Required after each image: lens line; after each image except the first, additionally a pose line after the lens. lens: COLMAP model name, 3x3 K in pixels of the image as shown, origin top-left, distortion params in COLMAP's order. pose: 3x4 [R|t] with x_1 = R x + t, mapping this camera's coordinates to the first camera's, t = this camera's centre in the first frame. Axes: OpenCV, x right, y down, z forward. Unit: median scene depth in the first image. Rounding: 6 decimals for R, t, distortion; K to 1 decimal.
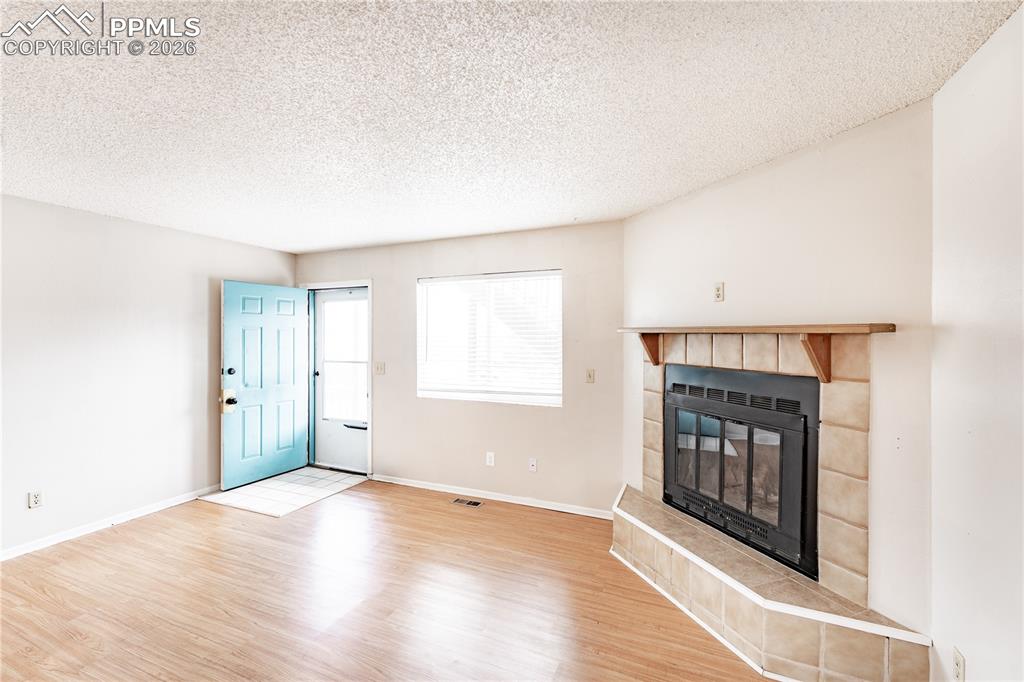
lens RADIAL K [[415.3, 0, 485.2], [0, 415.3, 337.1], [0, 0, 1]] dist [0.001422, -0.000205]
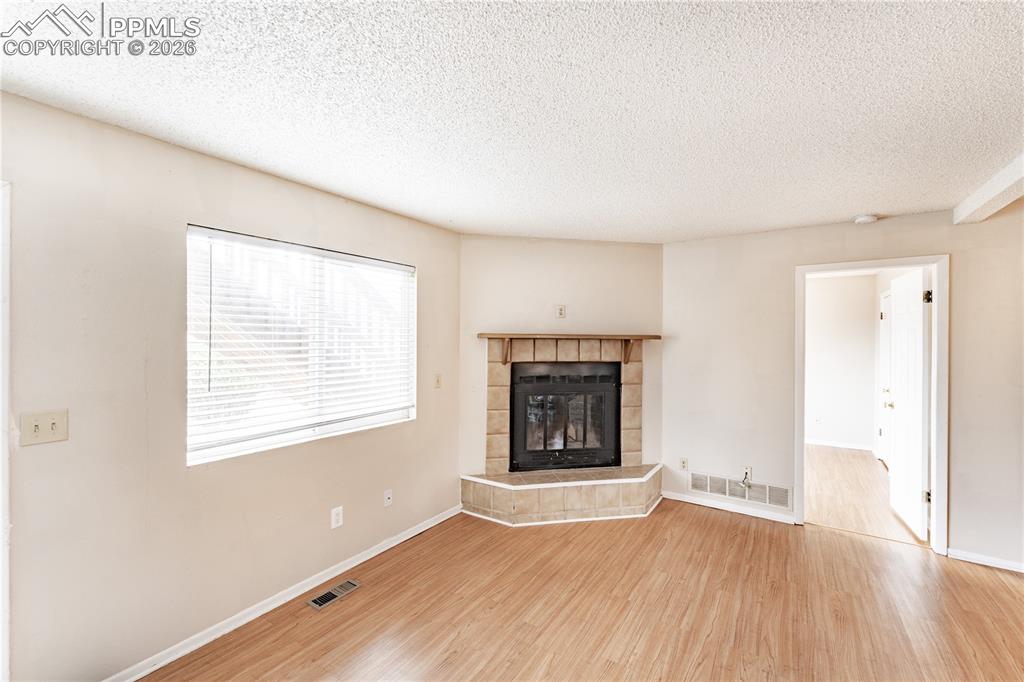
lens RADIAL K [[415.3, 0, 510.5], [0, 415.3, 341.6], [0, 0, 1]] dist [0.001422, -0.000205]
pose [[0.181466, -0.000986, 0.983397, -0.939224], [0.003116, 0.999995, 0.000428, -0.000813], [-0.983392, 0.002986, 0.181468, 0.887286]]
